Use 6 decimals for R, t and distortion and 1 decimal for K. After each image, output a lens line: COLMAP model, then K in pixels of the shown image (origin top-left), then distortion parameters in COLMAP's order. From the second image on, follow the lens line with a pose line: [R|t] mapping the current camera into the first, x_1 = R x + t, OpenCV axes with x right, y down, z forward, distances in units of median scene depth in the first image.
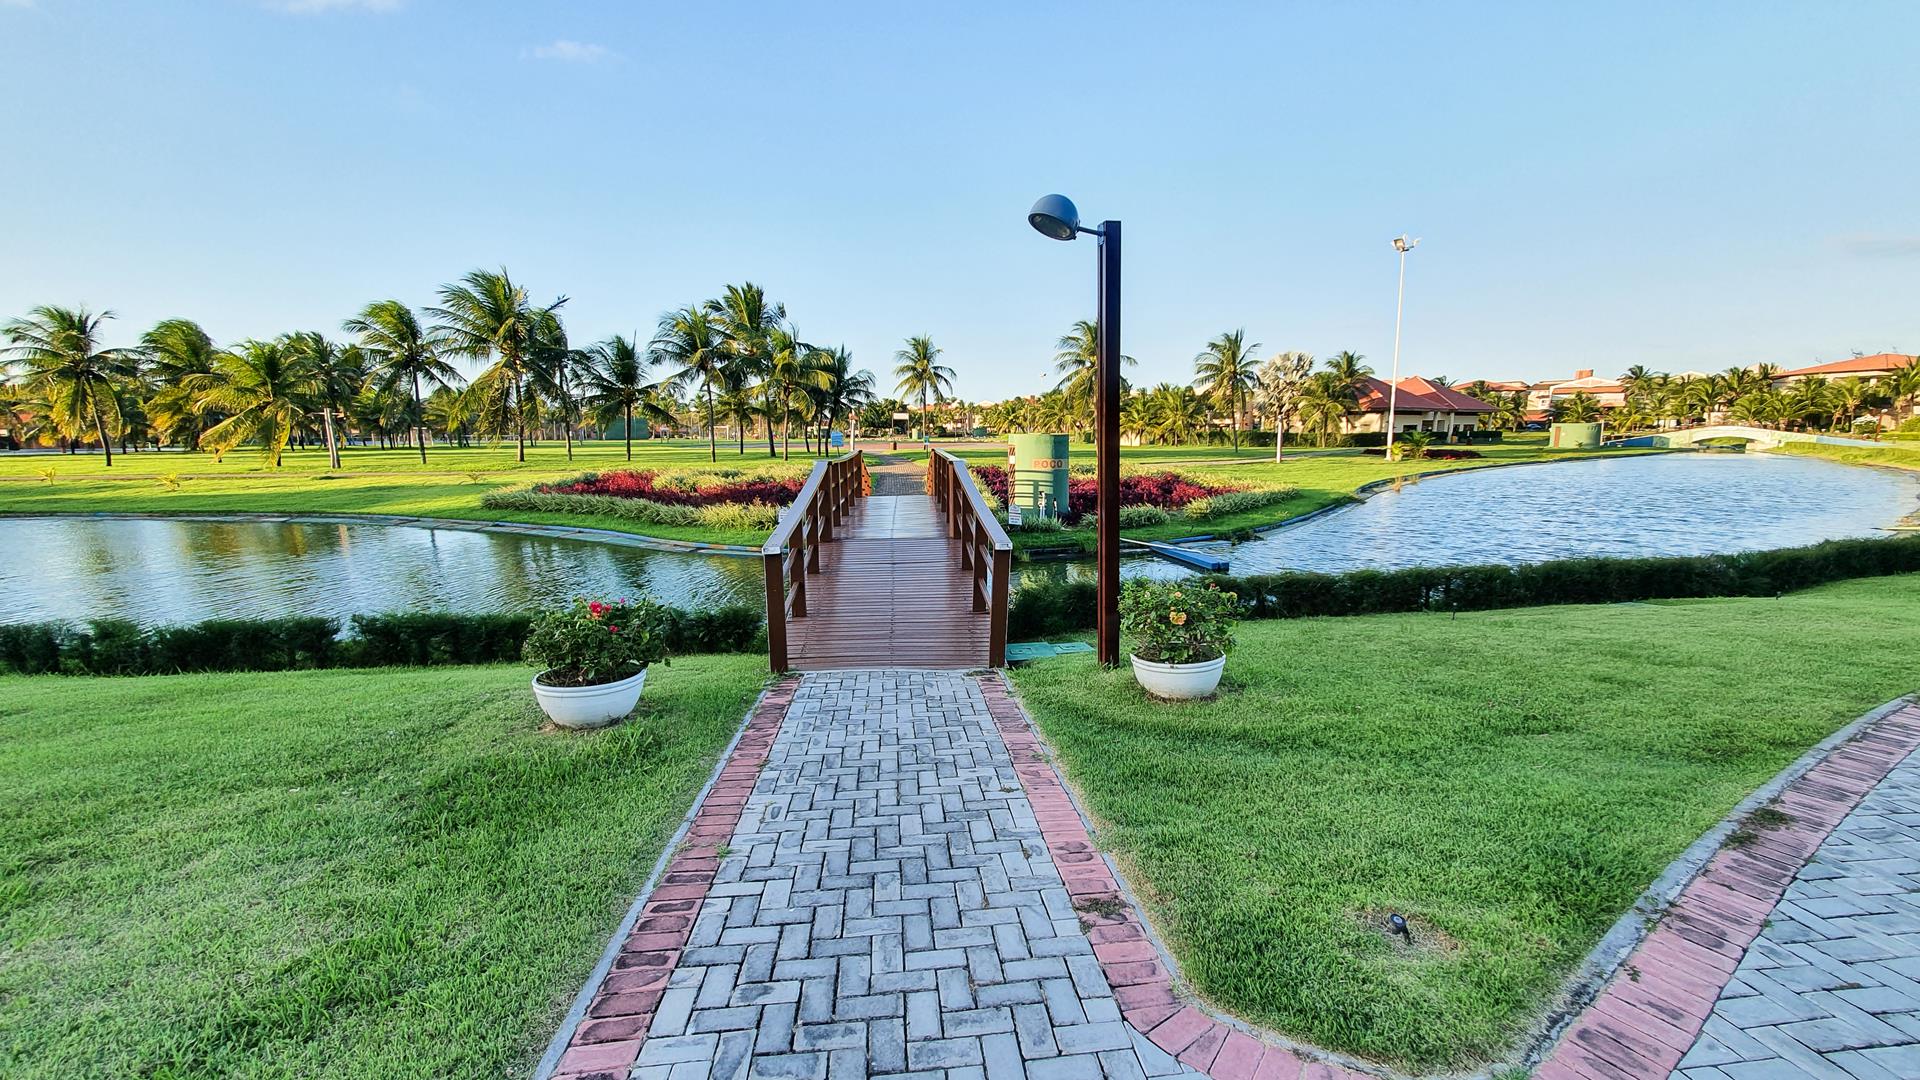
lens RADIAL K [[757.7, 0, 965.4], [0, 757.7, 556.0], [0, 0, 1]] dist [0.004914, -0.000866]
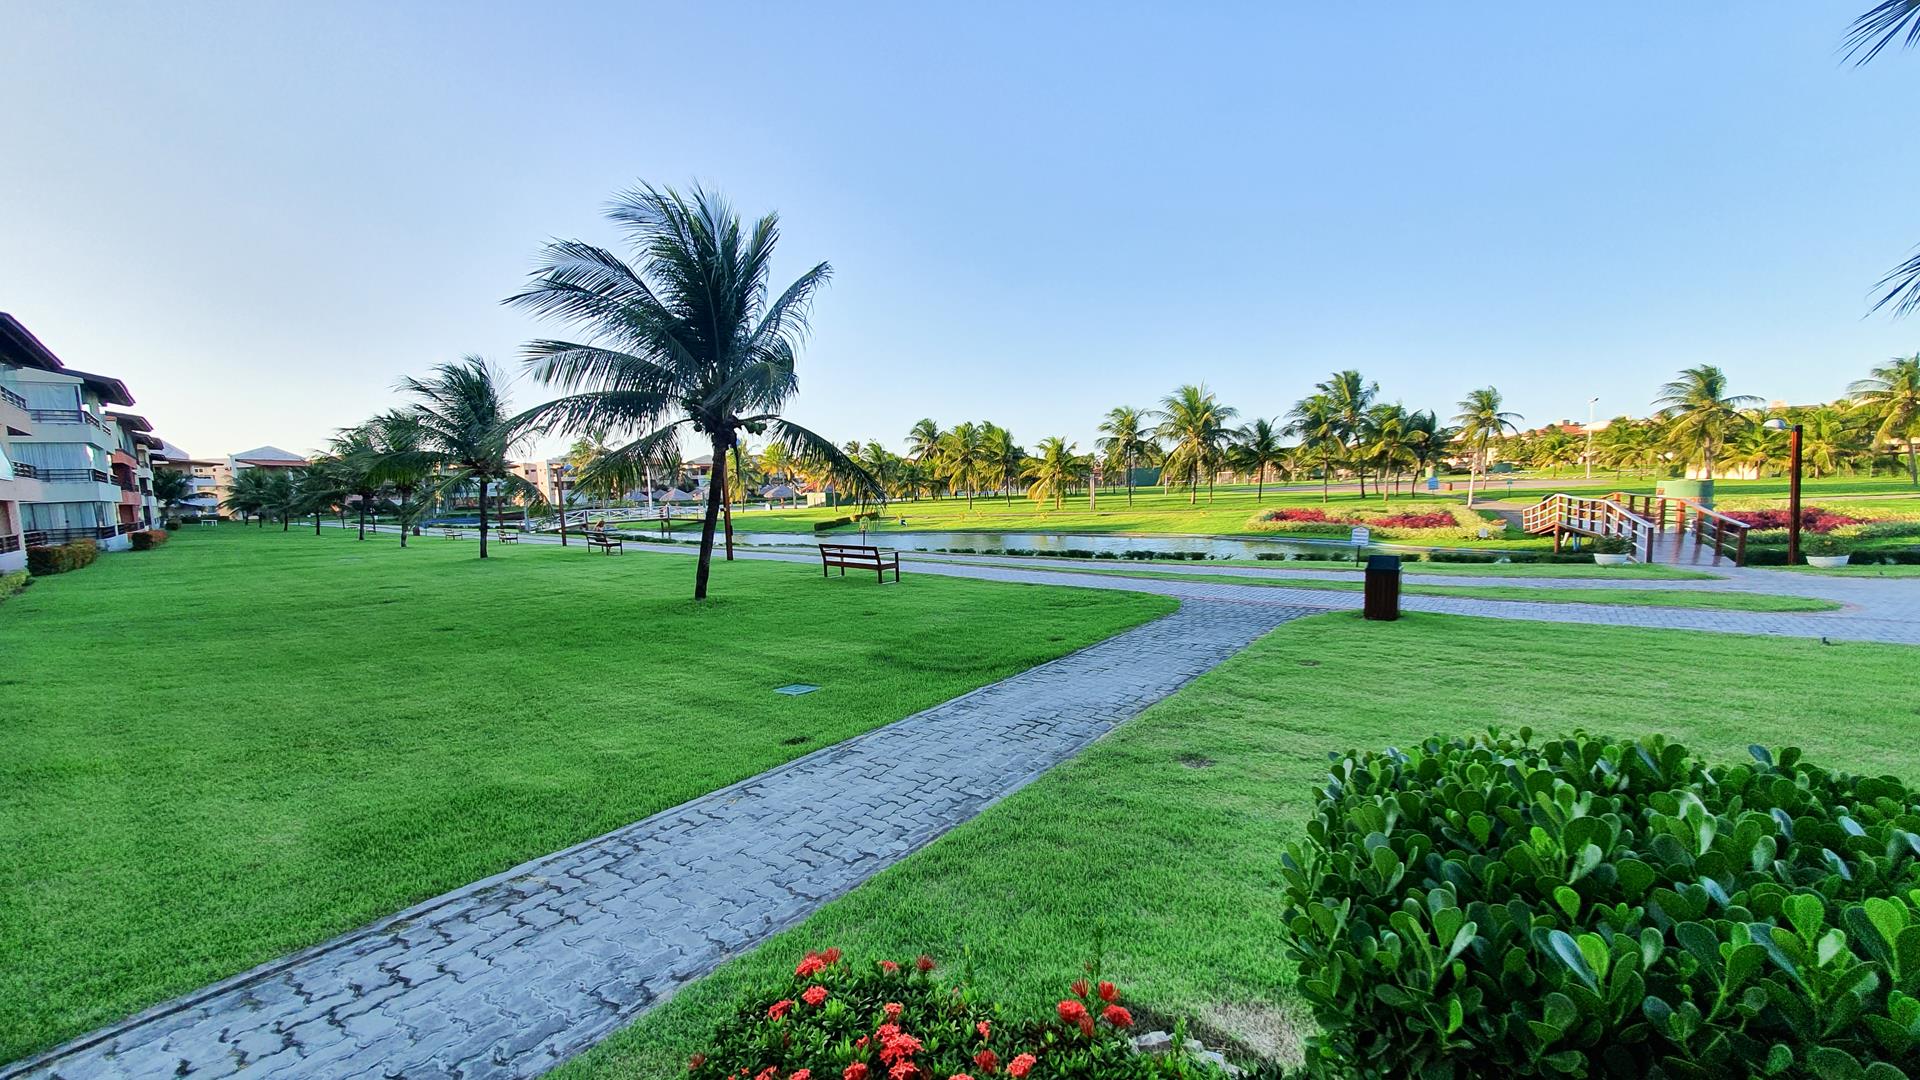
lens RADIAL K [[757.7, 0, 970.8], [0, 757.7, 555.7], [0, 0, 1]] dist [0.004914, -0.000866]
pose [[0.844608, 0.024705, -0.534815, -0.569956], [-0.054157, 0.997753, -0.039438, 0.237334], [0.532639, 0.062274, 0.844048, -1.964912]]
